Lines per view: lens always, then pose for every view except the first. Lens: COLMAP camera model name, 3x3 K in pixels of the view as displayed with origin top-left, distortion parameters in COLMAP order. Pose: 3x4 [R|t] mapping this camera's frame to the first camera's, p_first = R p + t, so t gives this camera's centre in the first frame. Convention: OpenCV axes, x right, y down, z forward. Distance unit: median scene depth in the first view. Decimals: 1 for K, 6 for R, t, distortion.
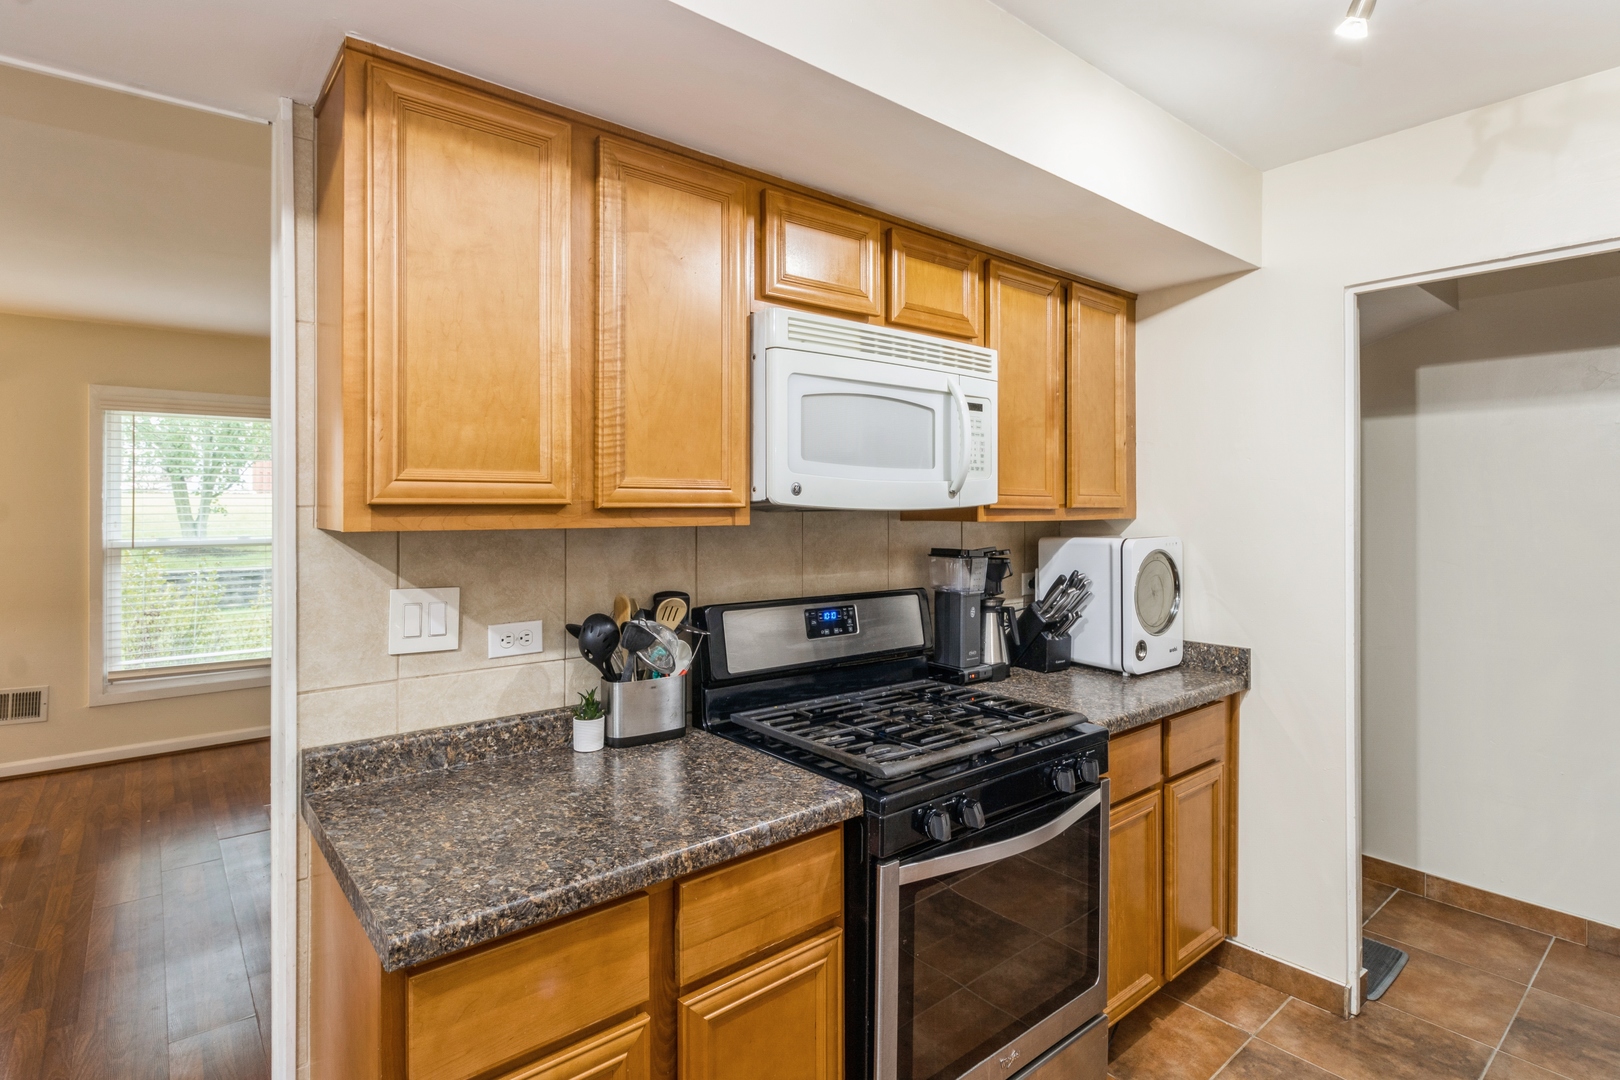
lens RADIAL K [[808.5, 0, 809.5], [0, 808.5, 503.0], [0, 0, 1]] dist [-0.003203, -0.000618]
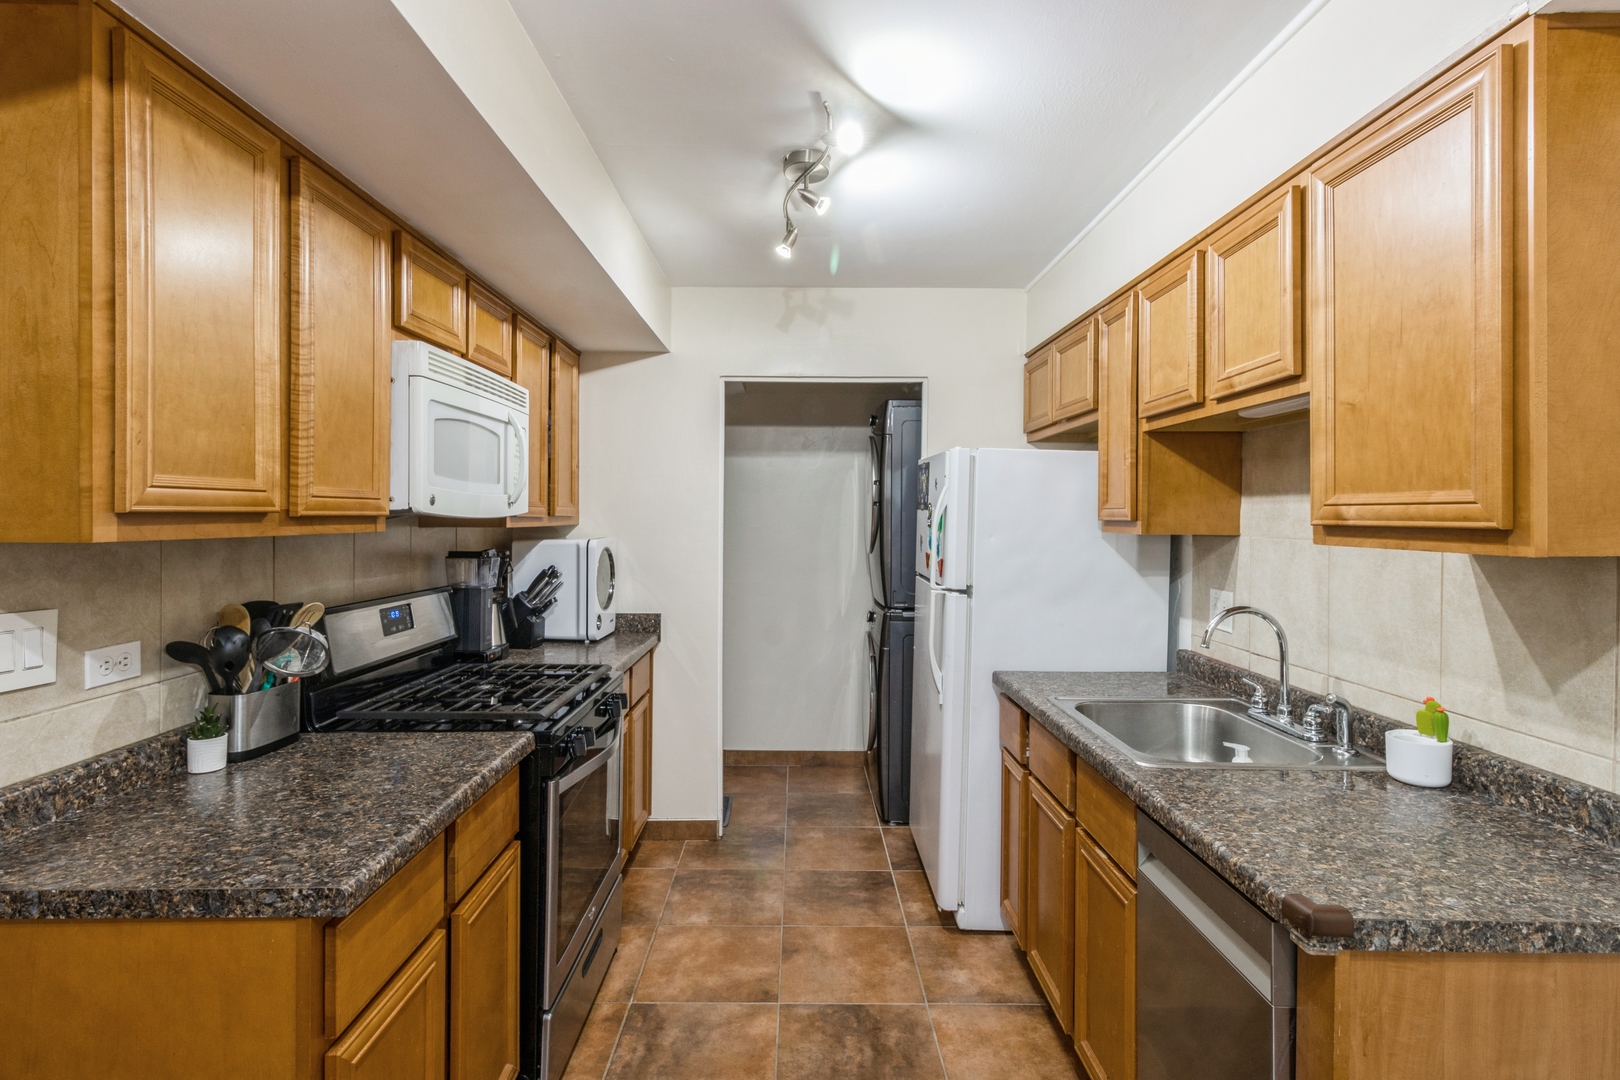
lens RADIAL K [[781.7, 0, 808.8], [0, 781.7, 518.1], [0, 0, 1]] dist [-0.000158, -0.000090]
pose [[0.628264, -0.000487, 0.778000, -0.553487], [-0.007347, 0.999952, 0.006558, -0.002454], [-0.777966, -0.009836, 0.628230, -0.126049]]
